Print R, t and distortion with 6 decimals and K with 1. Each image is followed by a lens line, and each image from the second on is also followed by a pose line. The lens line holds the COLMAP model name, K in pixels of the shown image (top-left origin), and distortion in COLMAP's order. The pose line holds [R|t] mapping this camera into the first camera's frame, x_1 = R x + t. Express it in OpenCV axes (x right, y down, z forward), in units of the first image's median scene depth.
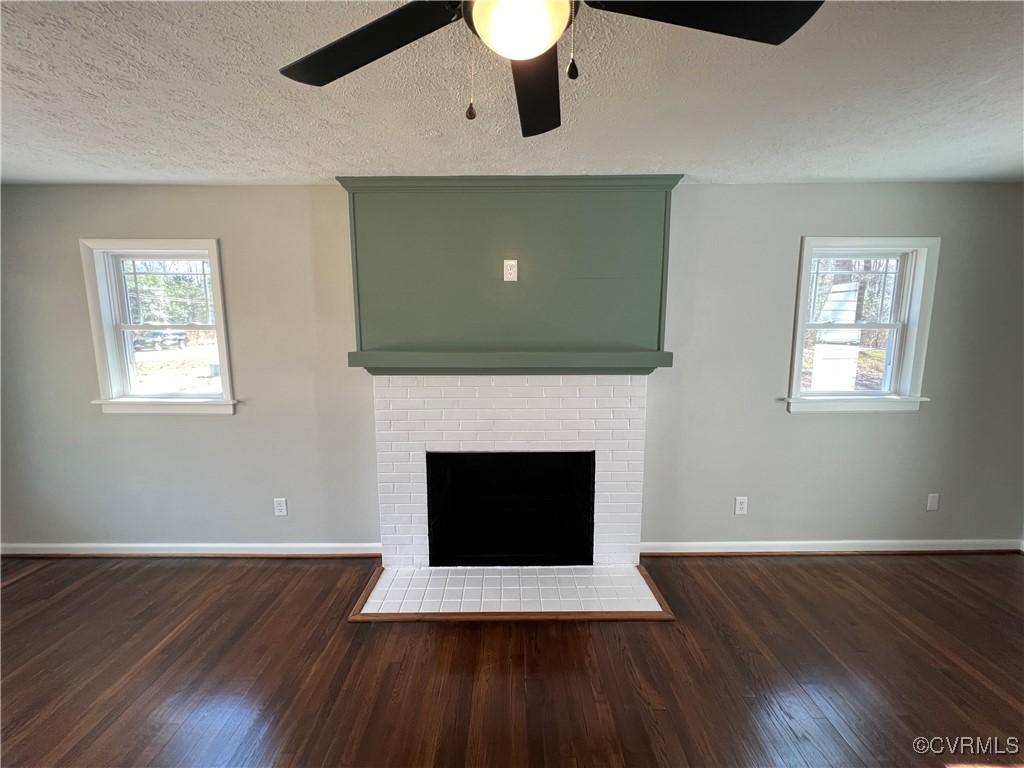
lens RADIAL K [[410.4, 0, 509.6], [0, 410.4, 382.3], [0, 0, 1]] dist [-0.002648, 0.000131]
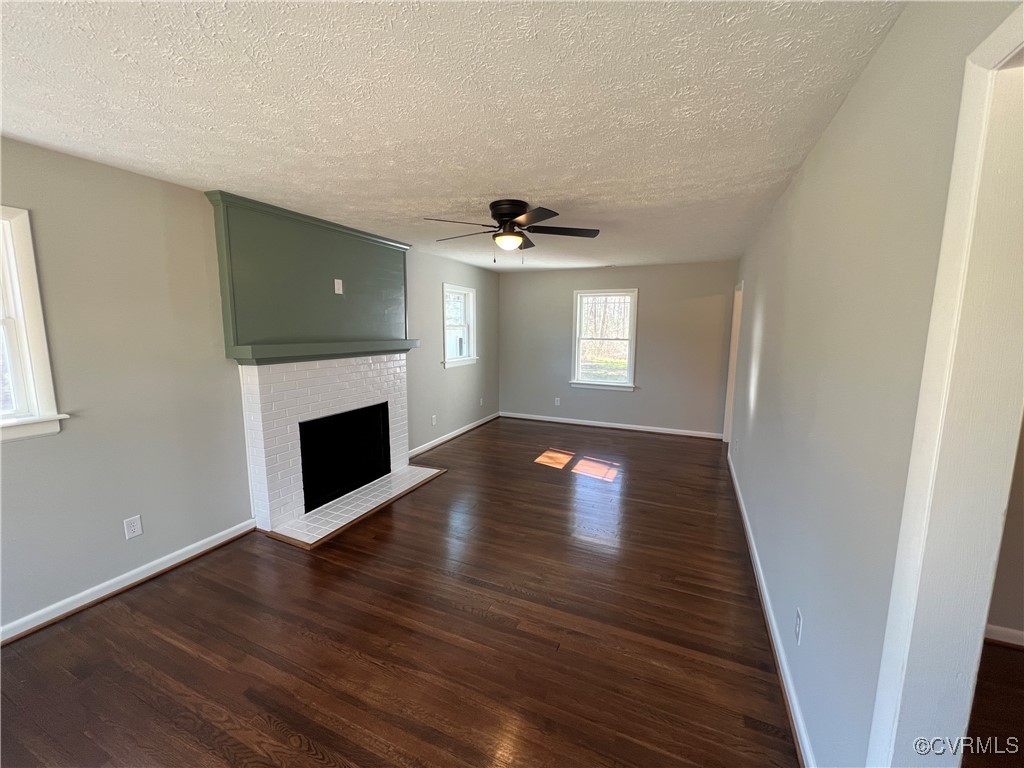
lens RADIAL K [[410.4, 0, 509.6], [0, 410.4, 382.3], [0, 0, 1]] dist [-0.002648, 0.000131]
pose [[0.409170, -0.117952, 0.904802, -1.048945], [0.111273, 0.990659, 0.078824, 0.016871], [-0.905648, 0.068428, 0.418473, -0.133547]]
